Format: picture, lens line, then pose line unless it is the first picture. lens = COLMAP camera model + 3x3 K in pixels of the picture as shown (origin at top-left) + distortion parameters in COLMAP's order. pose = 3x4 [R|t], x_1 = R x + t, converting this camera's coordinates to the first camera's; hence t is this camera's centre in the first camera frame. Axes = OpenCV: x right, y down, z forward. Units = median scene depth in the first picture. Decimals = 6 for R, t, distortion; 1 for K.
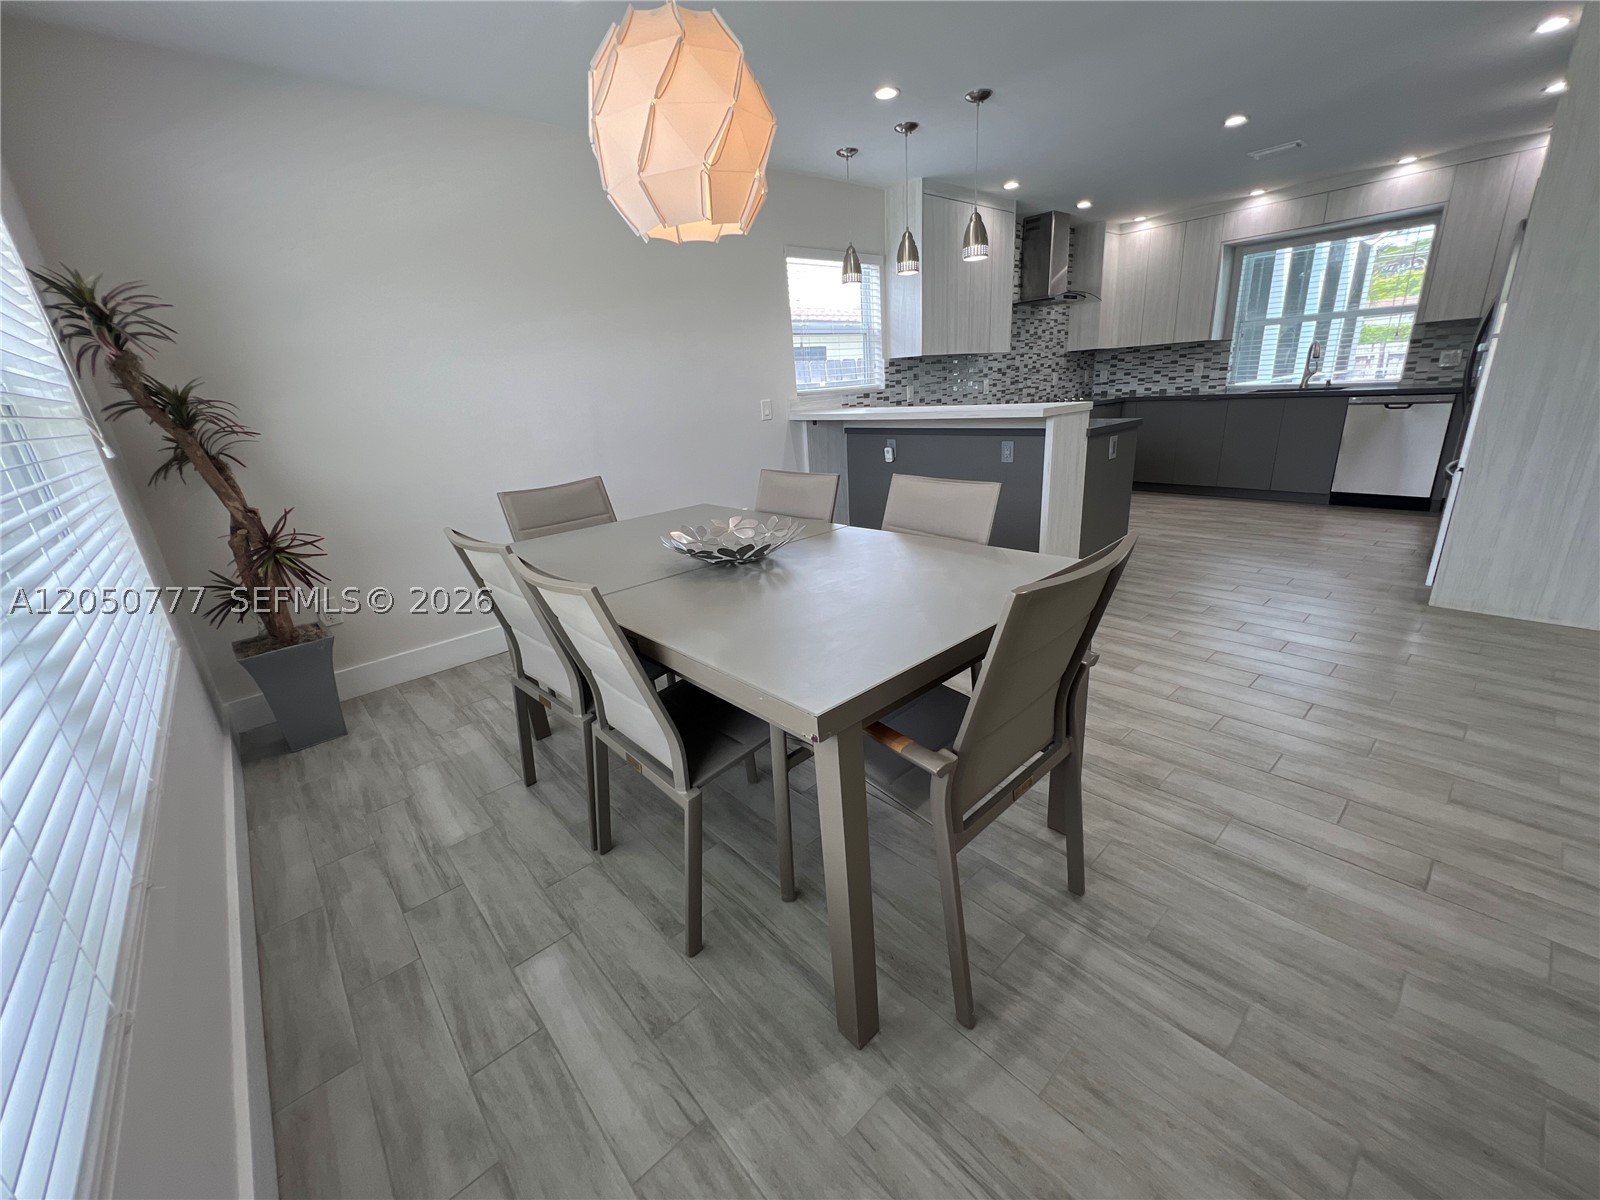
lens RADIAL K [[640.3, 0, 803.3], [0, 640.3, 603.3], [0, 0, 1]] dist [-0.001791, 0.000026]
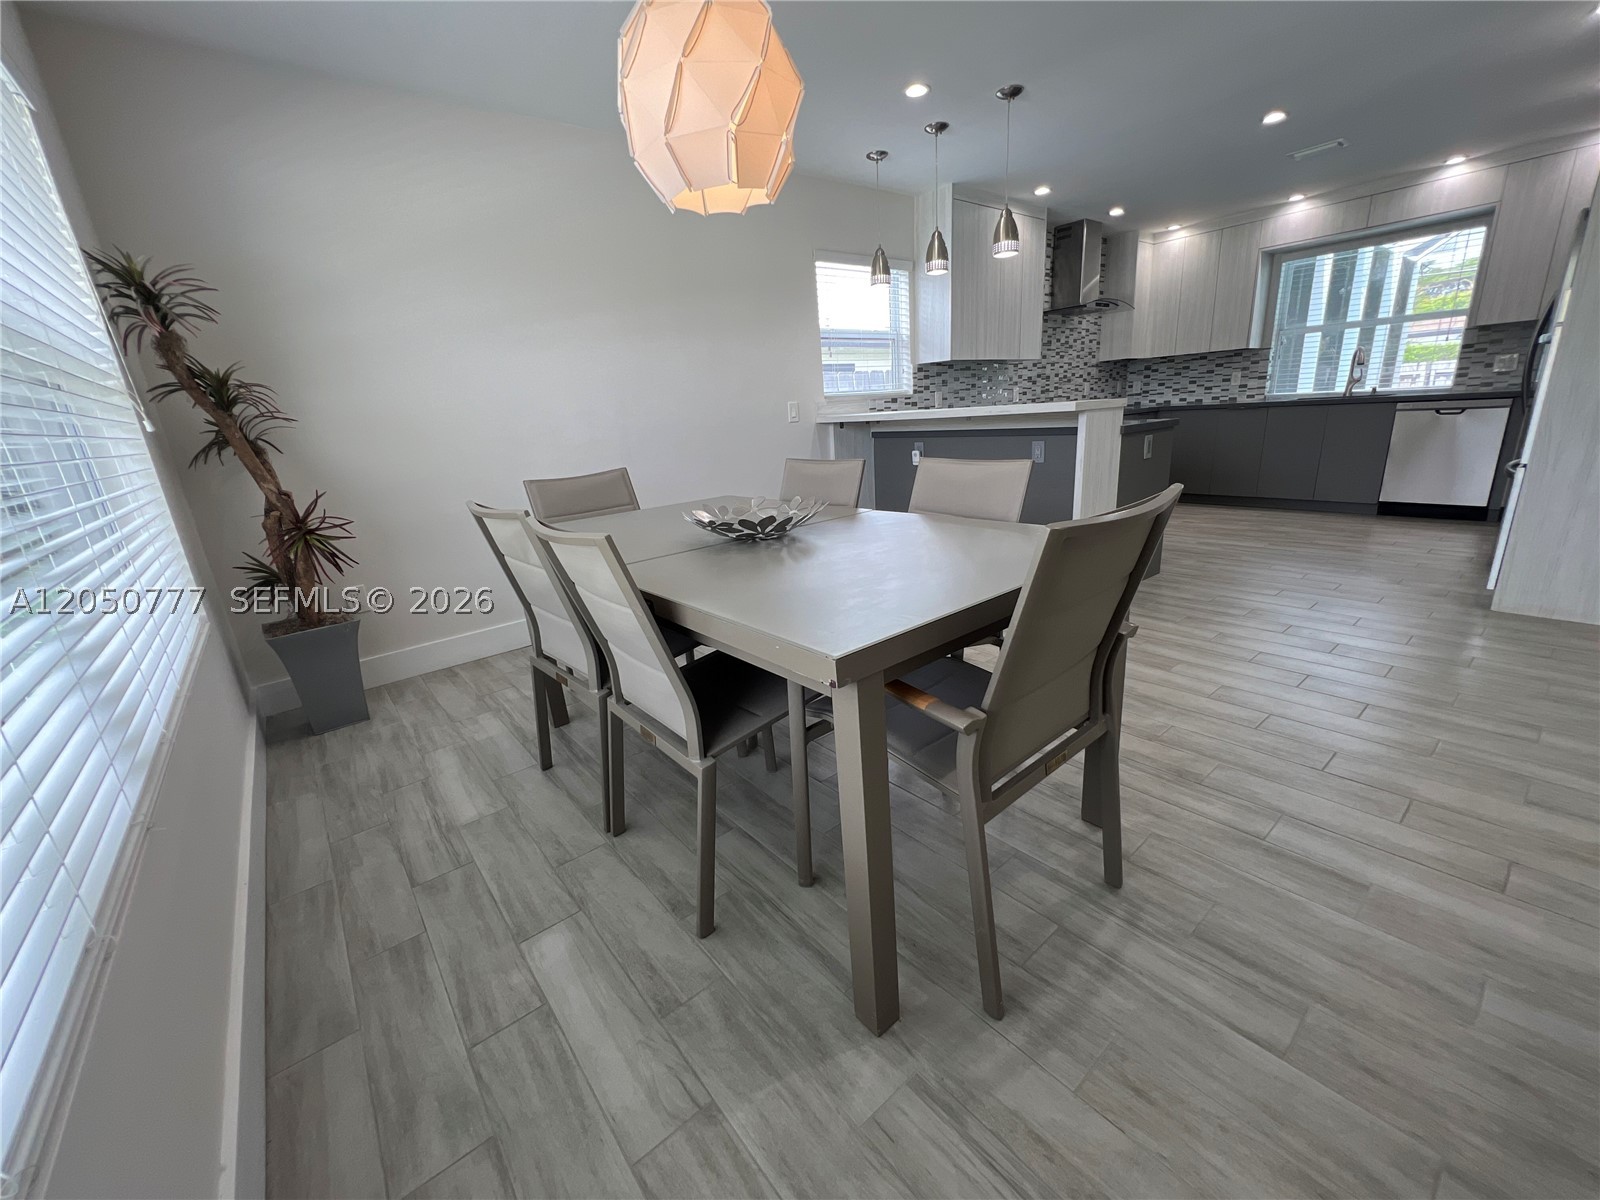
lens RADIAL K [[640.3, 0, 803.3], [0, 640.3, 603.3], [0, 0, 1]] dist [-0.001791, 0.000026]
pose [[0.999075, 0.013058, -0.040973, 0.006089], [-0.014428, 0.999341, -0.033315, 0.066719], [0.040511, 0.033875, 0.998605, 0.029506]]
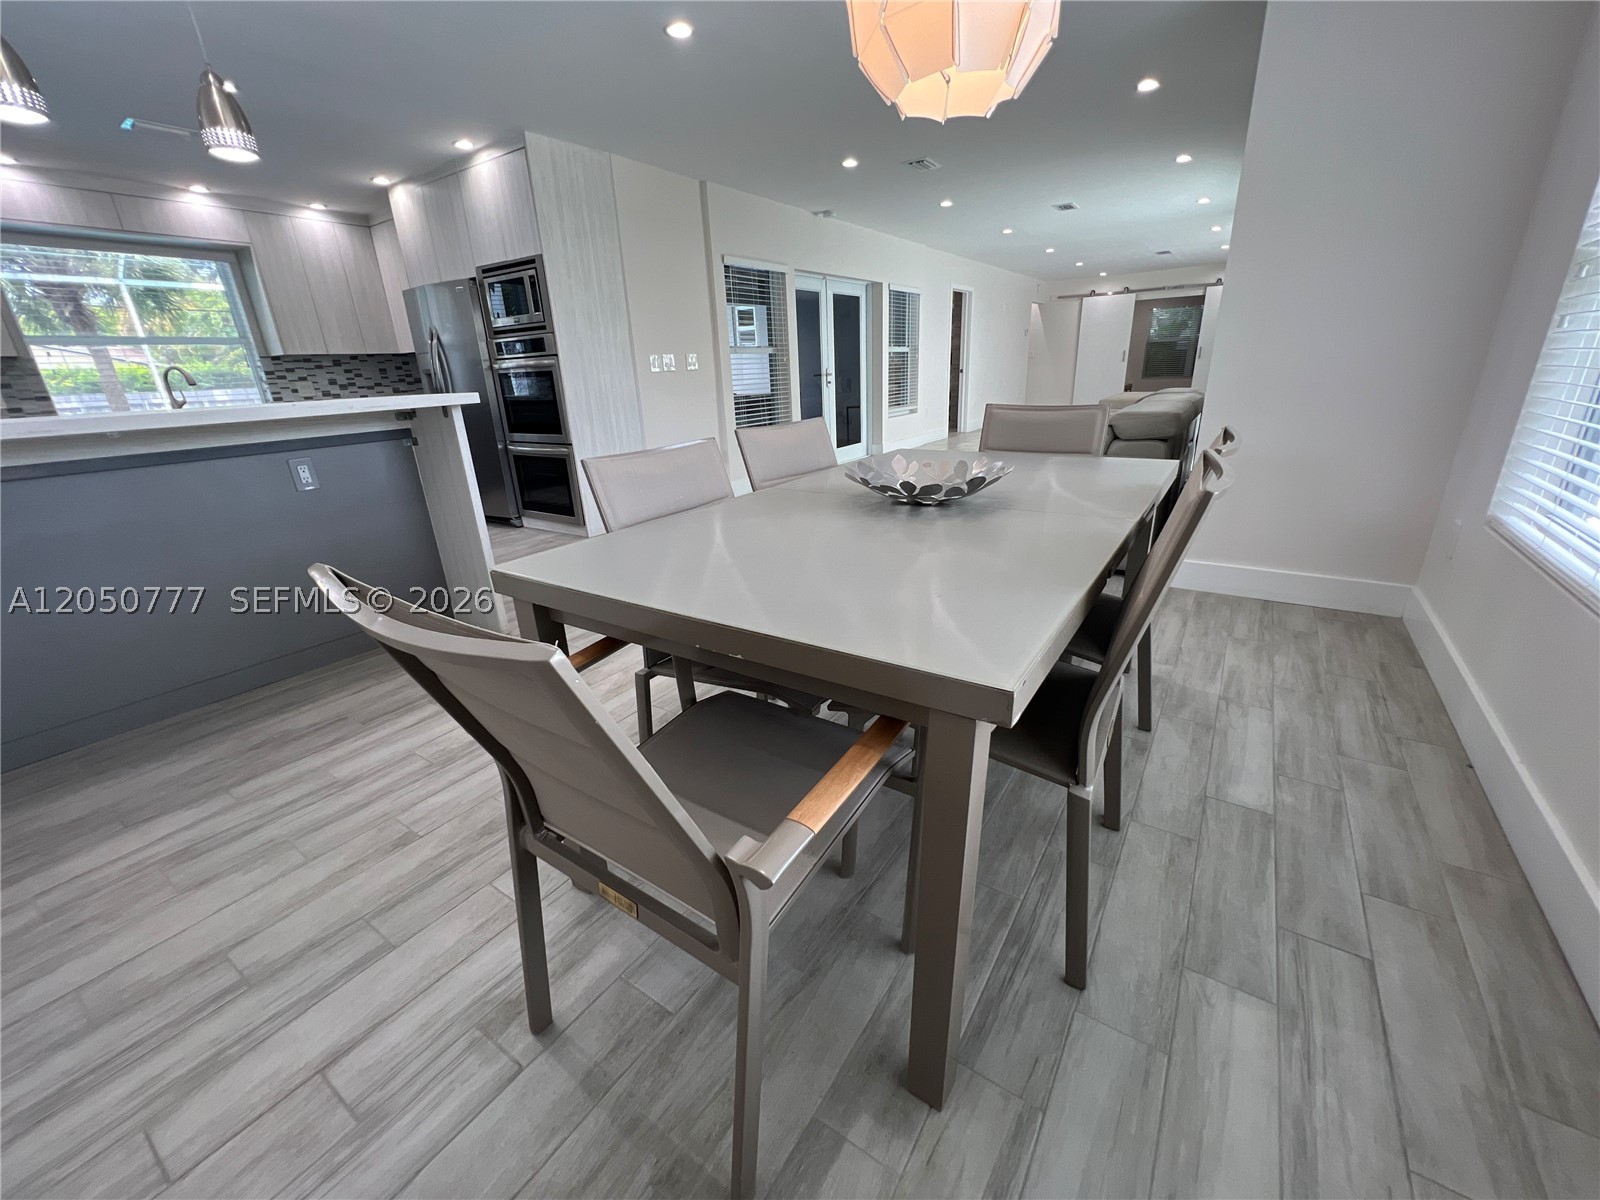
lens RADIAL K [[638.9, 0, 800.5], [0, 638.9, 602.1], [0, 0, 1]] dist [-0.000610, -0.000035]
pose [[-0.238436, -0.263603, 0.934699, -0.945671], [0.368507, 0.865920, 0.338209, -0.319629], [-0.898527, 0.425085, -0.109327, 1.353571]]
